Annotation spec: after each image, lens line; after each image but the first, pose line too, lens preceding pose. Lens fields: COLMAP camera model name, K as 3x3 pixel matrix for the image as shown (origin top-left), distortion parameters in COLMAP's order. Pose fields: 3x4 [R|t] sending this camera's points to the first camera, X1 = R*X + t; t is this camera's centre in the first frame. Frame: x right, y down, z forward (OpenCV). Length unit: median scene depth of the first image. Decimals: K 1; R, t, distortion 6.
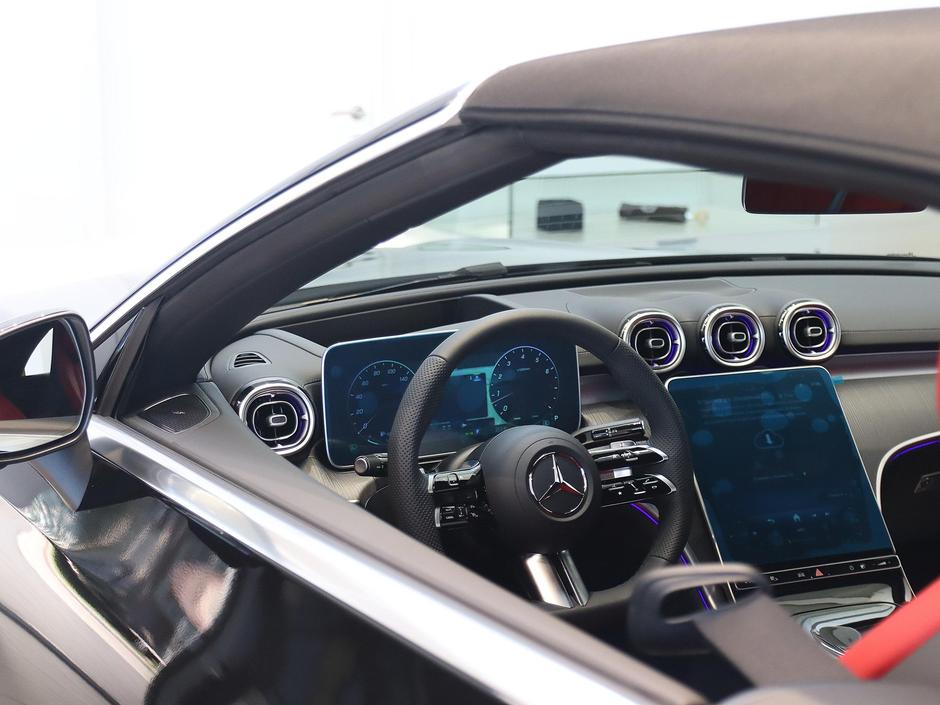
lens RADIAL K [[1678.0, 0, 470.0], [0, 1678.0, 352.5], [0, 0, 1]] dist [0.071933, -0.097797]
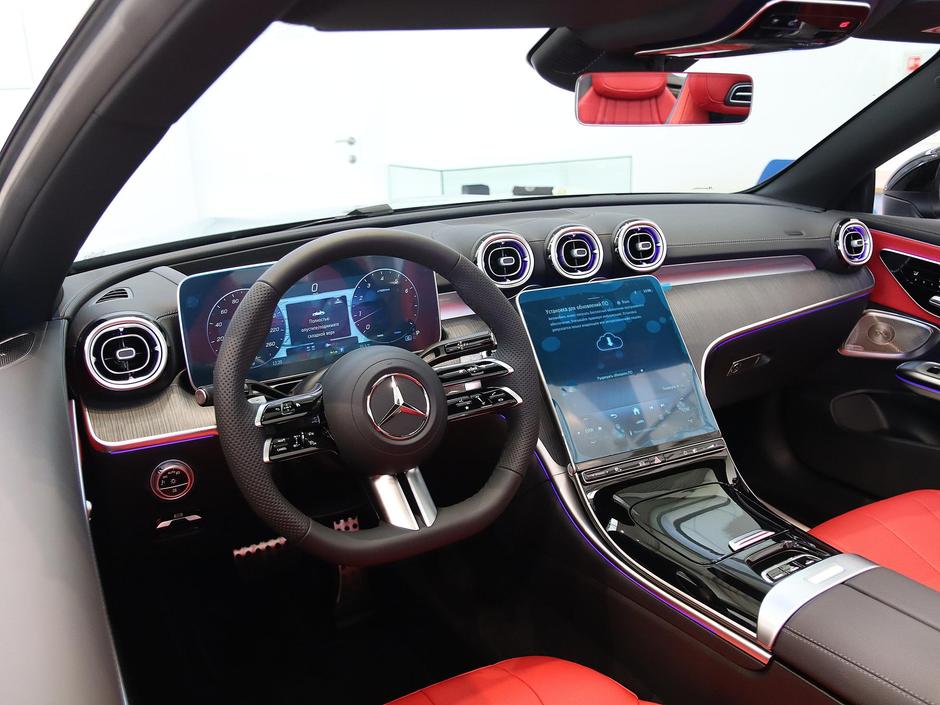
lens RADIAL K [[825.8, 0, 470.0], [0, 825.8, 352.5], [0, 0, 1]] dist [-0.139028, 0.002224]
pose [[0.998712, -0.049869, 0.009315, 0.079608], [0.048916, 0.995277, 0.083849, 0.008051], [-0.013453, -0.083285, 0.996435, 0.457698]]
